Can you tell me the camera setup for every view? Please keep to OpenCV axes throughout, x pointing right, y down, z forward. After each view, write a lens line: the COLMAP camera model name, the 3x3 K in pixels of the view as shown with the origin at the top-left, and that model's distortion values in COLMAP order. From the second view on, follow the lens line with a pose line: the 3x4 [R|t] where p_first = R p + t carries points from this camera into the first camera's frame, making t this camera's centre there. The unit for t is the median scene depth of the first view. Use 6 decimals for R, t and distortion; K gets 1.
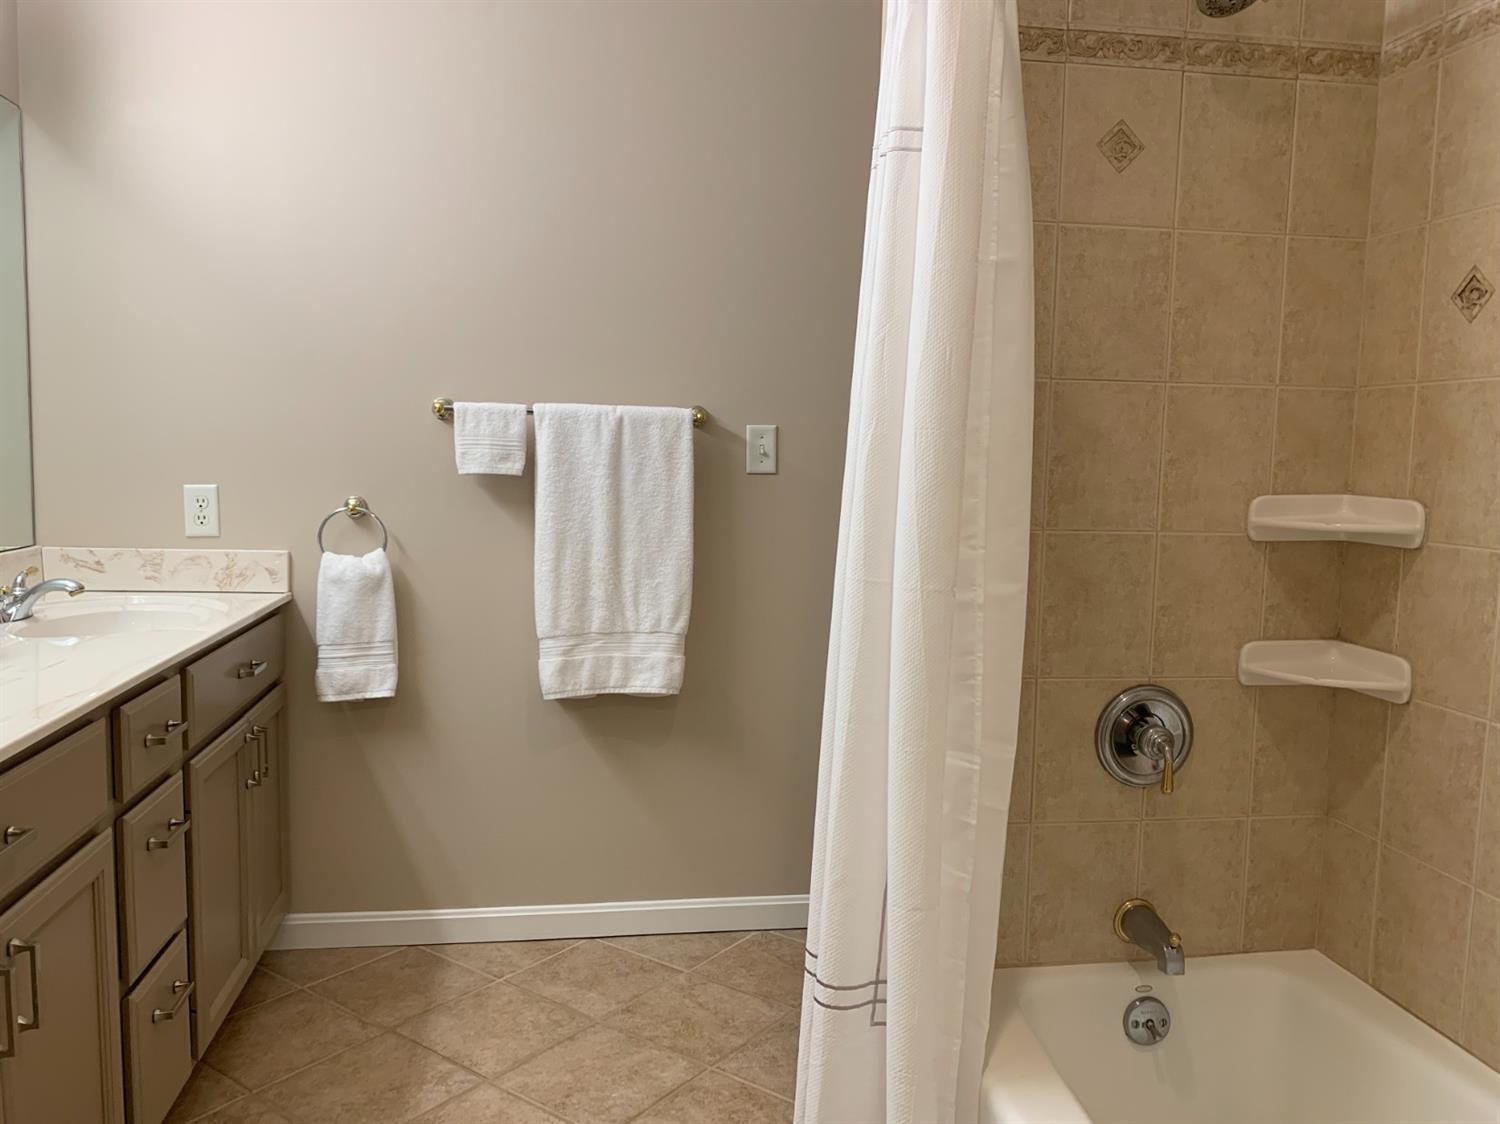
lens RADIAL K [[1160.4, 0, 738.3], [0, 1160.4, 552.2], [0, 0, 1]] dist [0.016934, -0.020132]
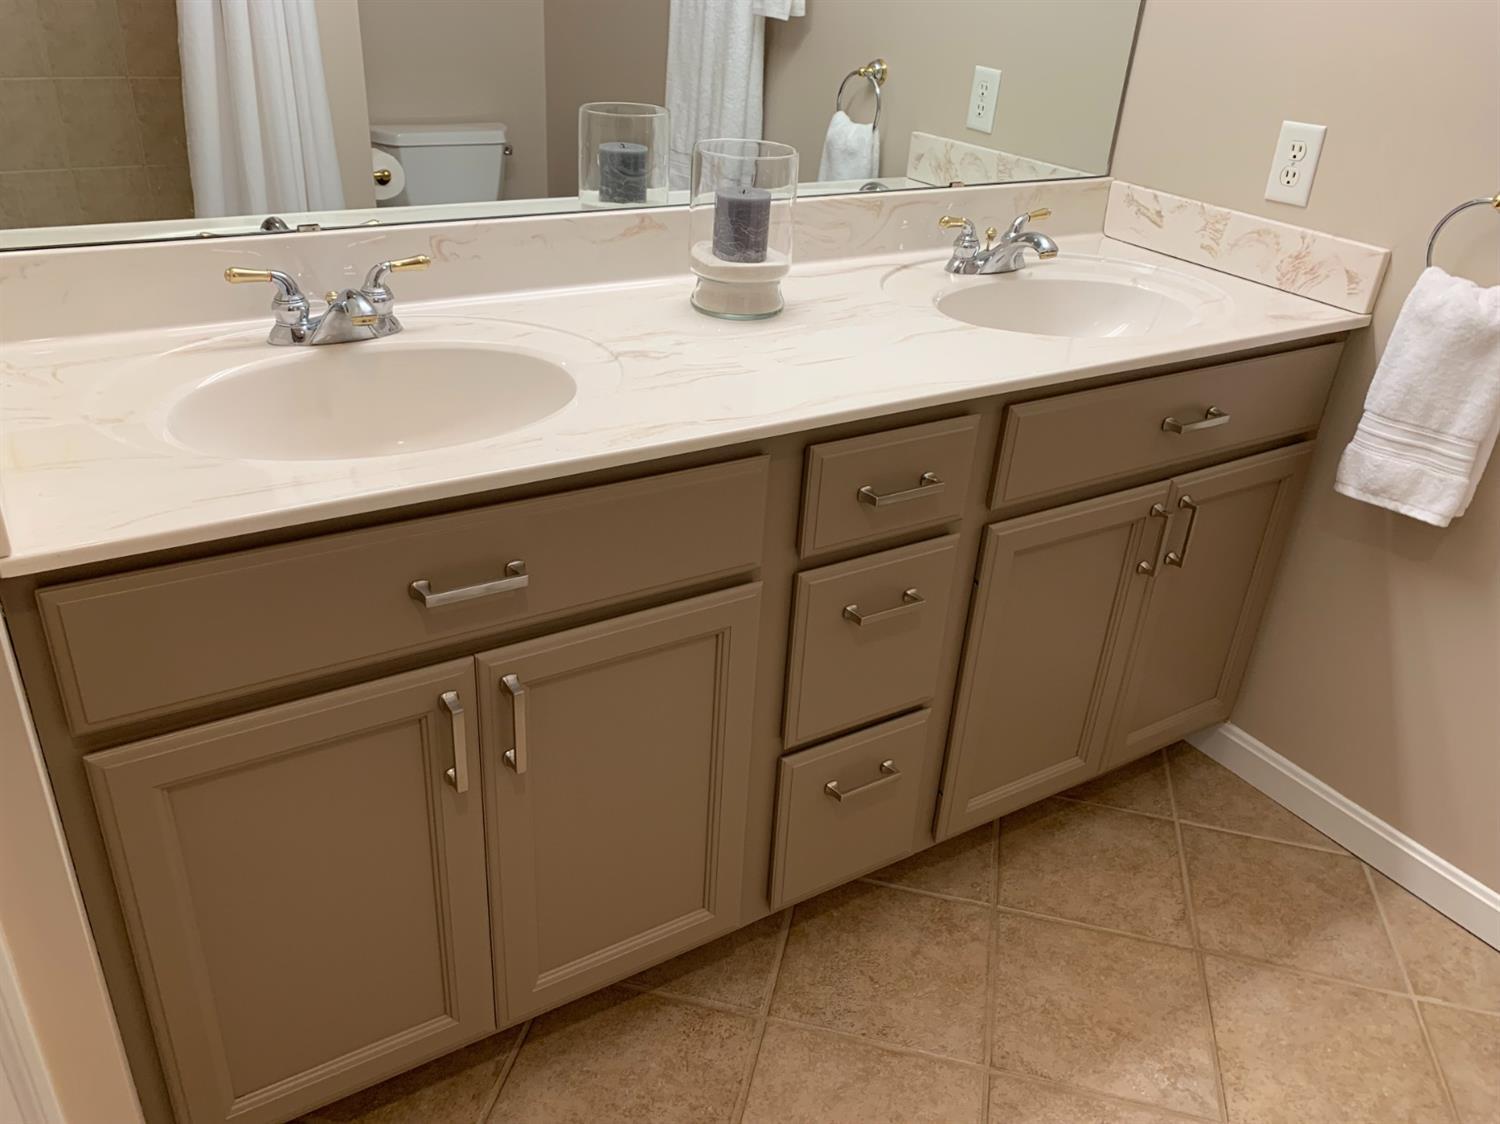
lens RADIAL K [[1160.4, 0, 740.5], [0, 1160.4, 555.5], [0, 0, 1]] dist [0.016934, -0.020132]
pose [[0.397027, 0.435889, -0.807694, 0.061922], [-0.131414, 0.897957, 0.420004, -0.073947], [0.908350, -0.060610, 0.413795, 0.410179]]
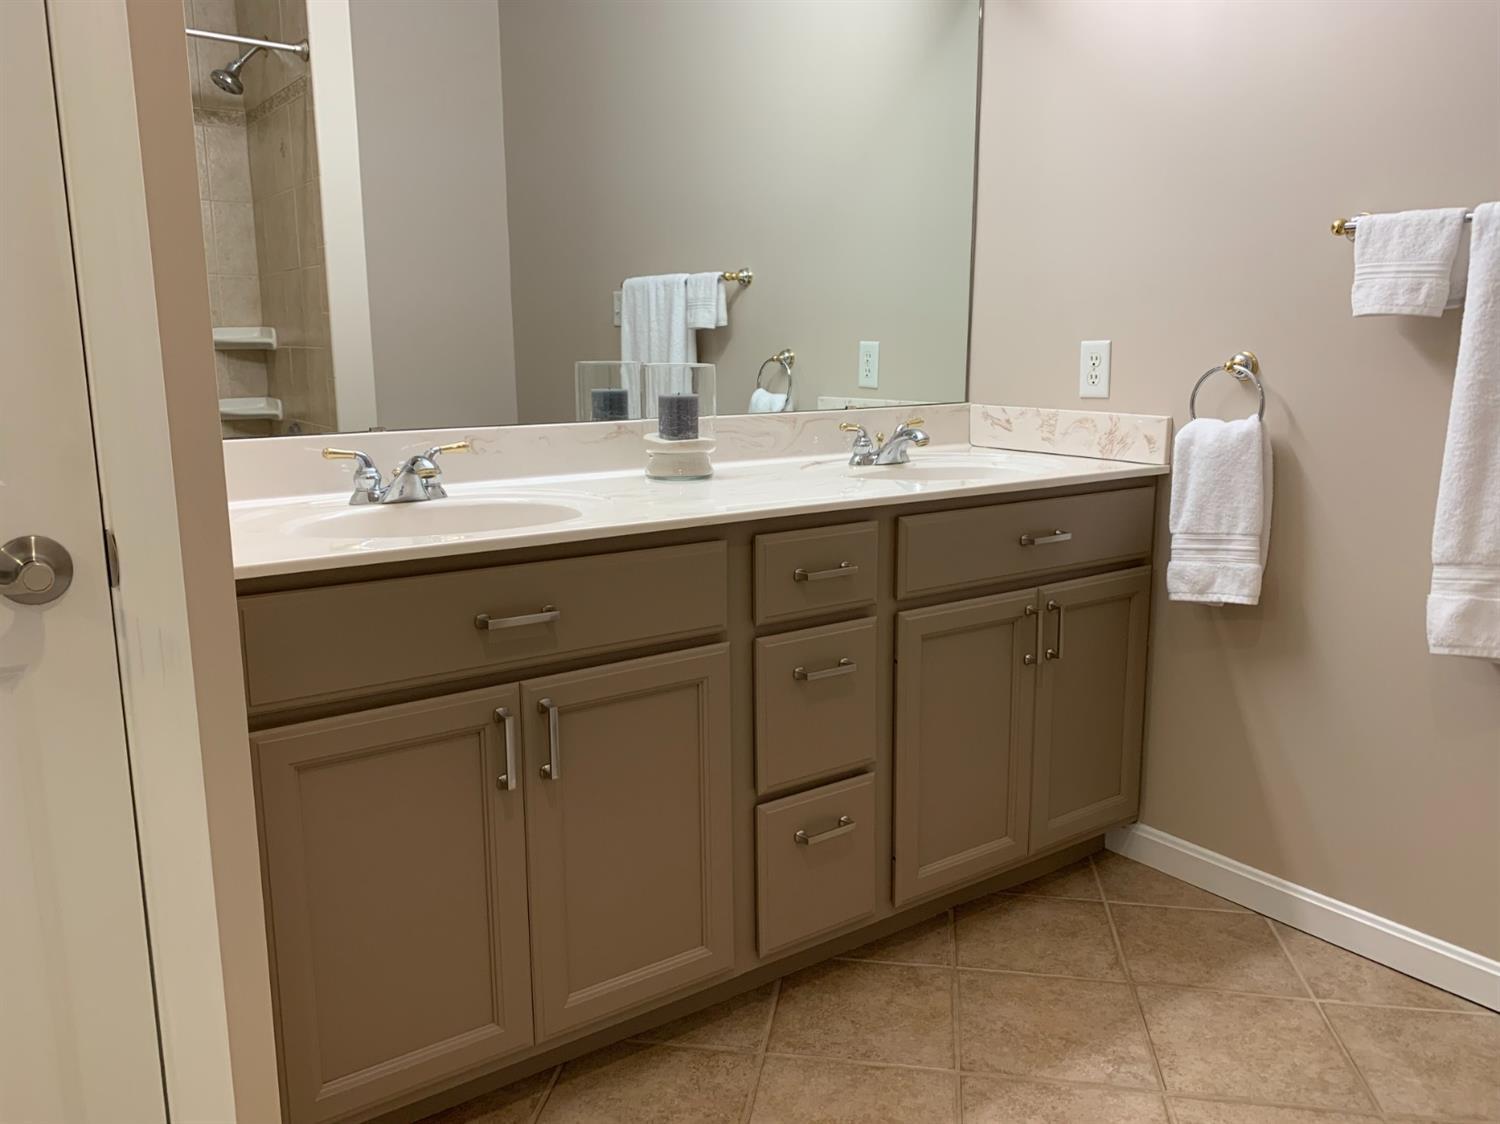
lens RADIAL K [[1160.4, 0, 746.5], [0, 1160.4, 562.8], [0, 0, 1]] dist [0.016934, -0.020132]
pose [[0.458212, 0.145169, -0.876908, 0.246124], [-0.064046, 0.989401, 0.130325, 0.013754], [0.886533, -0.003554, 0.462653, 0.327665]]
